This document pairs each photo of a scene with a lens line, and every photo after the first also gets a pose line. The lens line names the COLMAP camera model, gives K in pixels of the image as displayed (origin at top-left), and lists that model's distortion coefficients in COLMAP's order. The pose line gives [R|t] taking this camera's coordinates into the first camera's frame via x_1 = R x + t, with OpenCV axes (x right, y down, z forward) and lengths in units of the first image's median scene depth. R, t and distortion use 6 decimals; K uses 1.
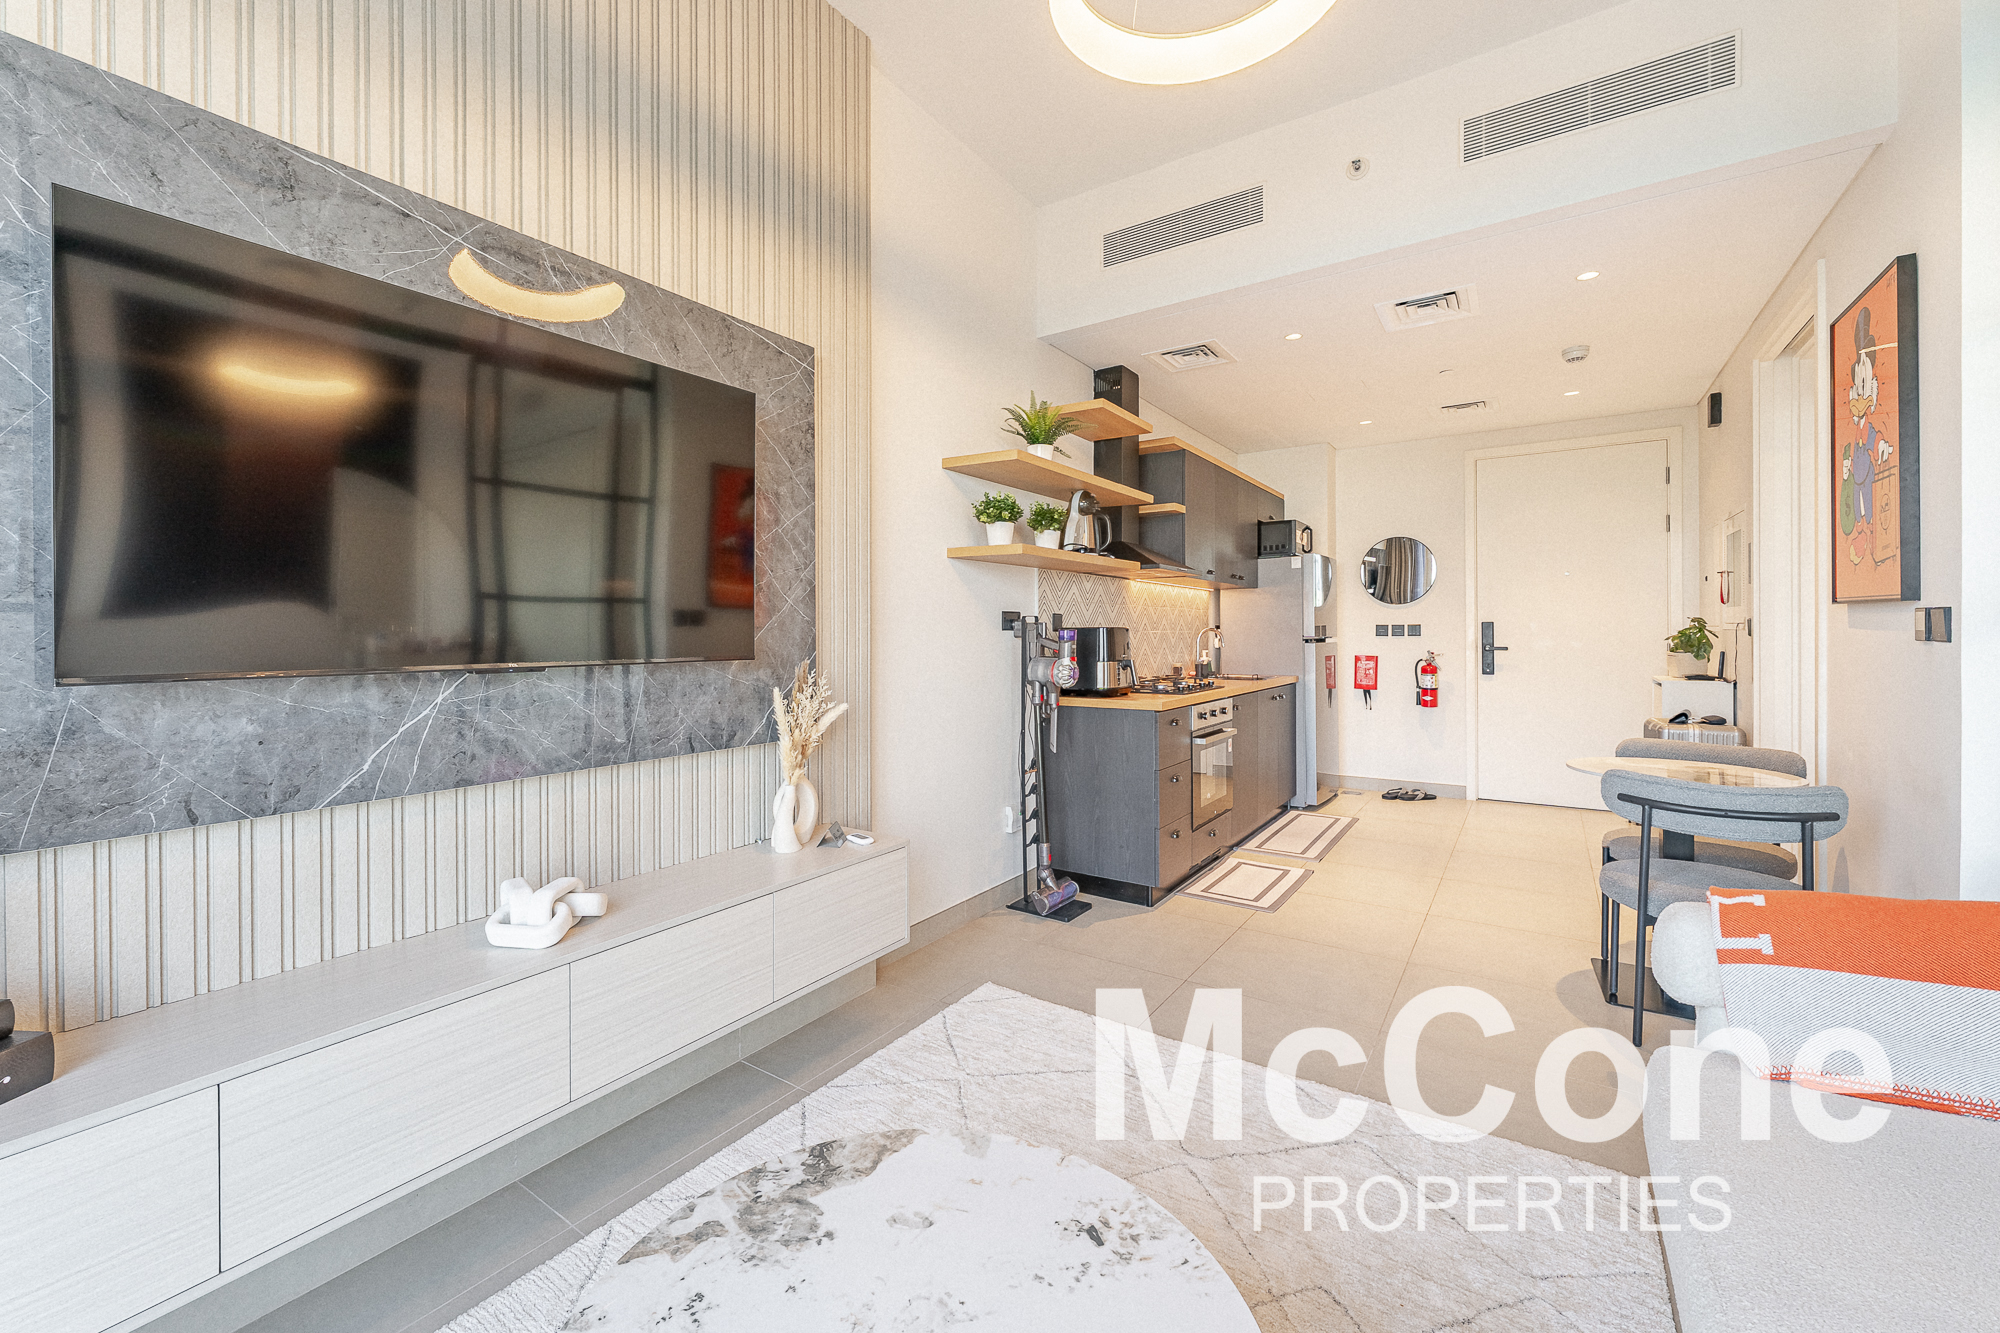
lens RADIAL K [[828.6, 0, 985.7], [0, 828.6, 633.3], [0, 0, 1]] dist [0.001626, 0.000338]
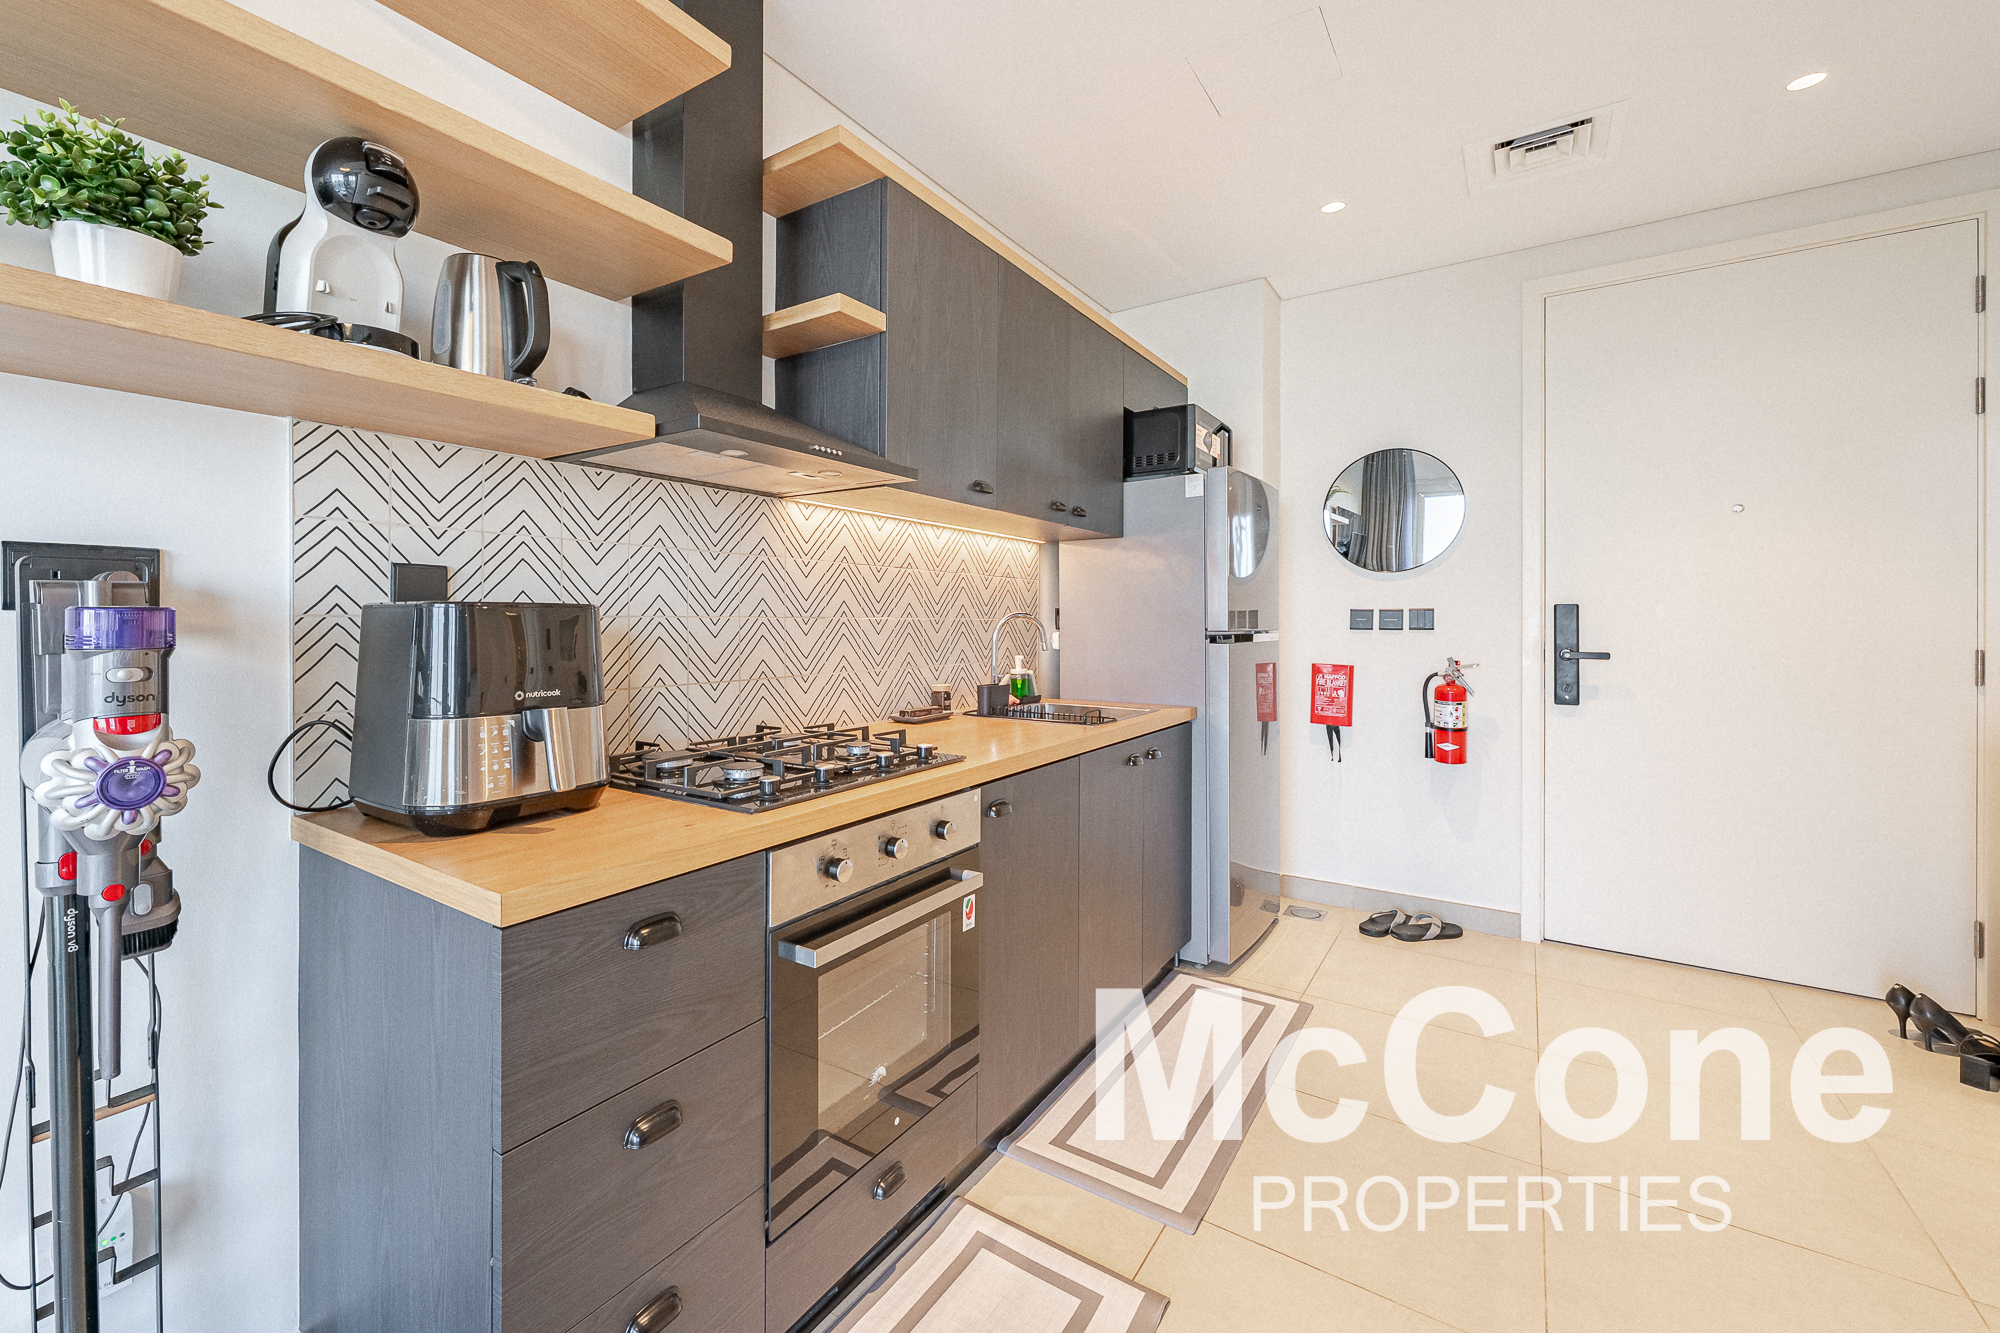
lens RADIAL K [[823.7, 0, 942.4], [0, 823.7, 622.1], [0, 0, 1]] dist [0.001770, 0.000301]
pose [[0.999820, 0.006062, -0.018003, 0.221090], [-0.006040, 0.999981, 0.001274, -0.000662], [0.018010, -0.001165, 0.999837, 0.471940]]
